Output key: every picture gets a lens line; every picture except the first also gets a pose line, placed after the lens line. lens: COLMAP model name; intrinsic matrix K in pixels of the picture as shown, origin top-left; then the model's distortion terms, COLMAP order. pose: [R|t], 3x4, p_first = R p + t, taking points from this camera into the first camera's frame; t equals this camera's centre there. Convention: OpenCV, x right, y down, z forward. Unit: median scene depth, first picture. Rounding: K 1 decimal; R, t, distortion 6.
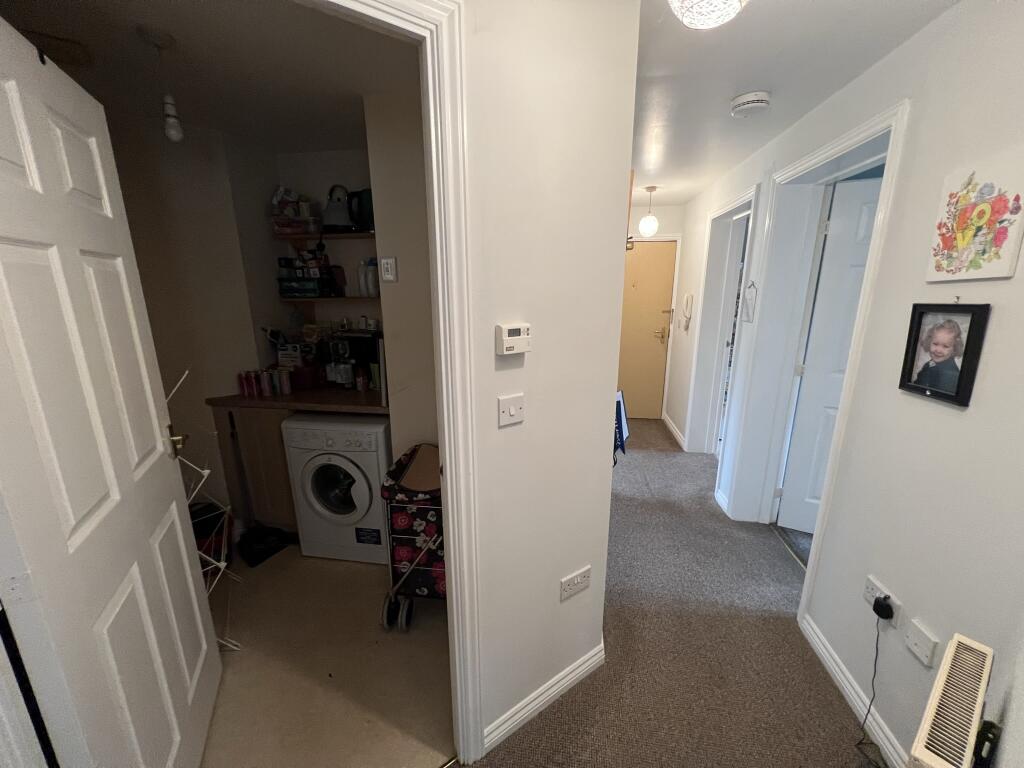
lens RADIAL K [[410.1, 0, 510.2], [0, 410.1, 385.3], [0, 0, 1]] dist [-0.000696, 0.000338]
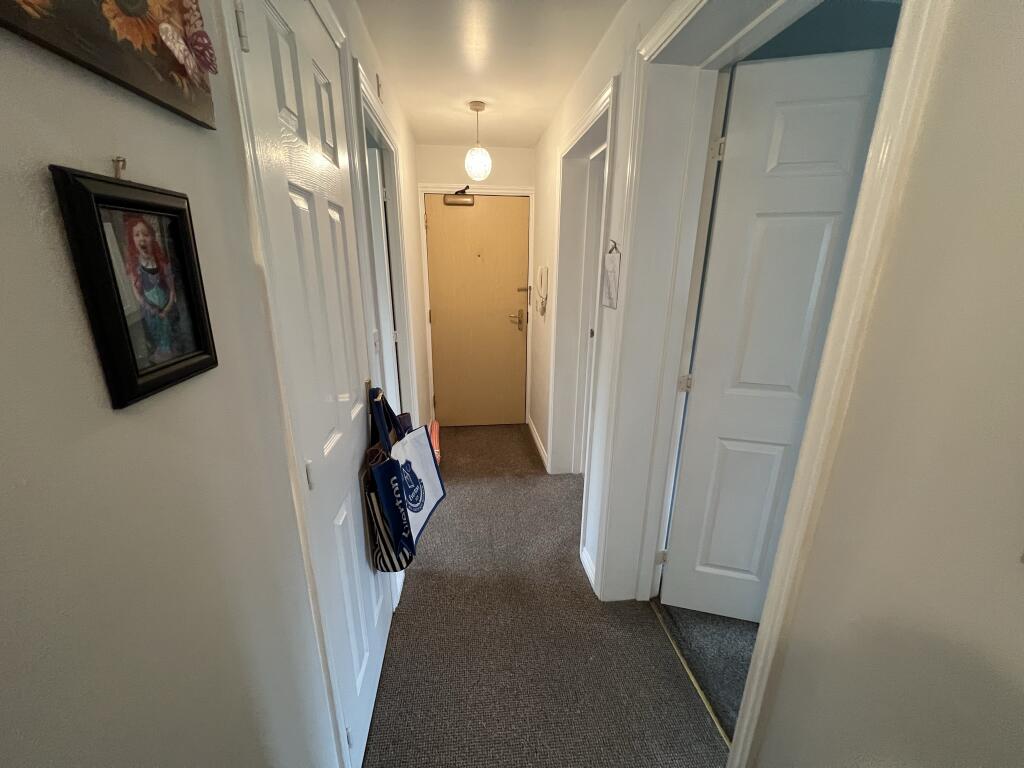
lens RADIAL K [[410.1, 0, 510.2], [0, 410.1, 385.3], [0, 0, 1]] dist [-0.000696, 0.000338]
pose [[0.966099, -0.066504, 0.249461, 0.226807], [0.052703, 0.996708, 0.061607, -0.070568], [-0.252736, -0.046371, 0.966423, 0.362147]]
